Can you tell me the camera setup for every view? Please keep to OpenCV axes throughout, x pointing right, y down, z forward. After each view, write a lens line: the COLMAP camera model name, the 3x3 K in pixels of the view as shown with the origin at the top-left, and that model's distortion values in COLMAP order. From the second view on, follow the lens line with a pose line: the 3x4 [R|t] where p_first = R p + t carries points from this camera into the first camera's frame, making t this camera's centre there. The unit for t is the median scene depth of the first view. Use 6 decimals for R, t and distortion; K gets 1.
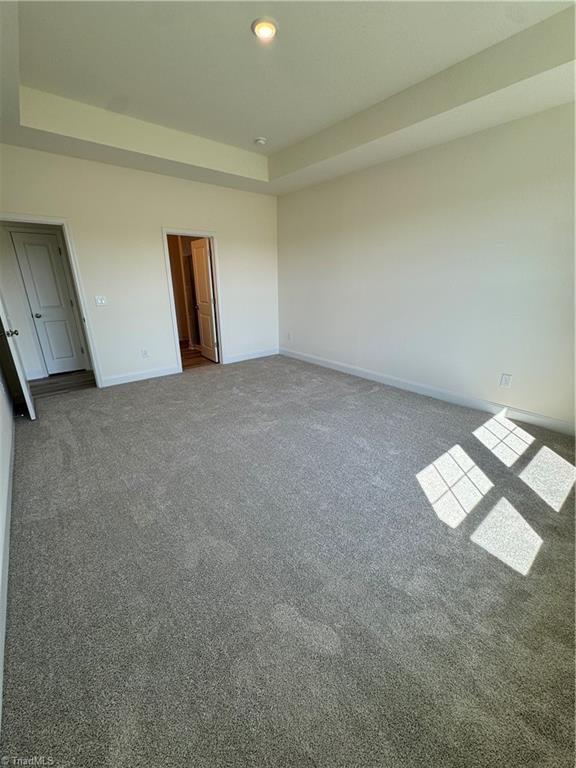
lens RADIAL K [[306.6, 0, 288.0], [0, 306.6, 384.0], [0, 0, 1]] dist [-0.000675, -0.000021]
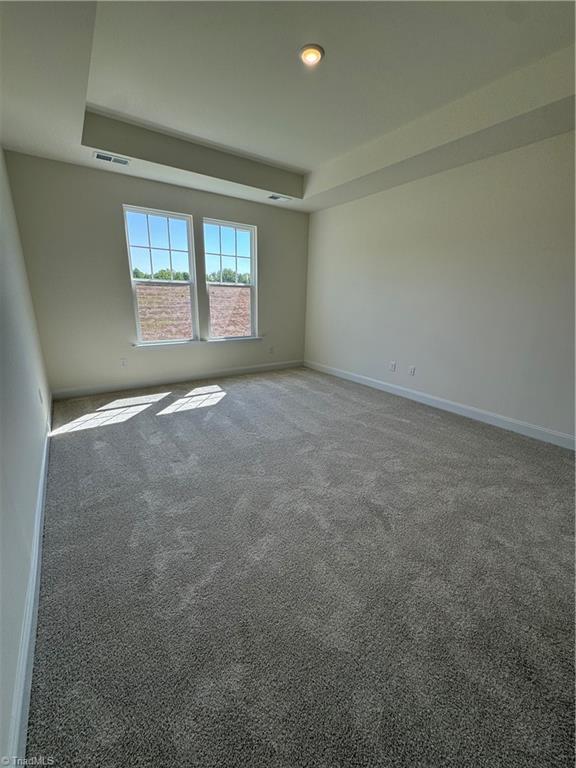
lens RADIAL K [[306.6, 0, 288.0], [0, 306.6, 384.0], [0, 0, 1]] dist [-0.000675, -0.000021]
pose [[-0.997187, -0.040024, 0.063380, -0.083264], [0.003866, 0.816933, 0.576719, -0.687980], [-0.074860, 0.575342, -0.814480, 2.041041]]
